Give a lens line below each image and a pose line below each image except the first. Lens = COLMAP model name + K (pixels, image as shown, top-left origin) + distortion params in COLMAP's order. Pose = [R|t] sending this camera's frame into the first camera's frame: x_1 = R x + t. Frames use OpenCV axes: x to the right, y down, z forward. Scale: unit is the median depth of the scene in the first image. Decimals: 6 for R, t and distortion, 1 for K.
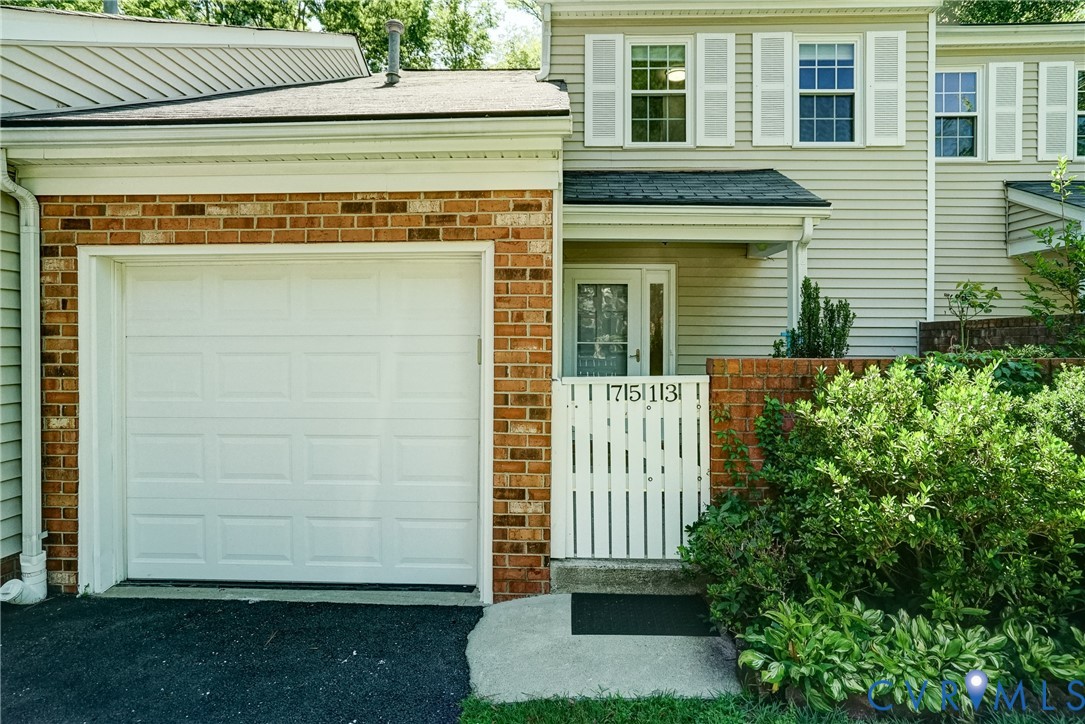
lens RADIAL K [[567.8, 0, 544.3], [0, 567.8, 340.0], [0, 0, 1]] dist [-0.022927, 0.001146]
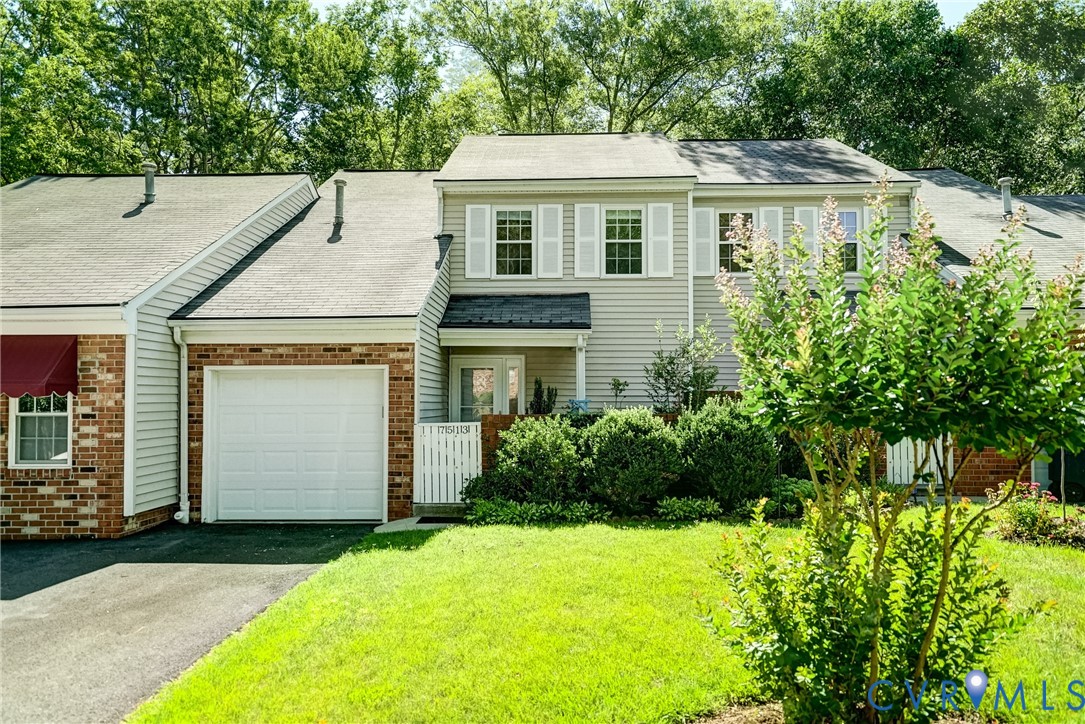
lens RADIAL K [[841.3, 0, 542.0], [0, 841.3, 366.6], [0, 0, 1]] dist [0.003402, -0.003373]
pose [[0.999987, -0.003765, -0.003368, 0.539144], [0.003645, 0.999377, -0.035116, -0.041515], [0.003498, 0.035103, 0.999378, -2.392119]]
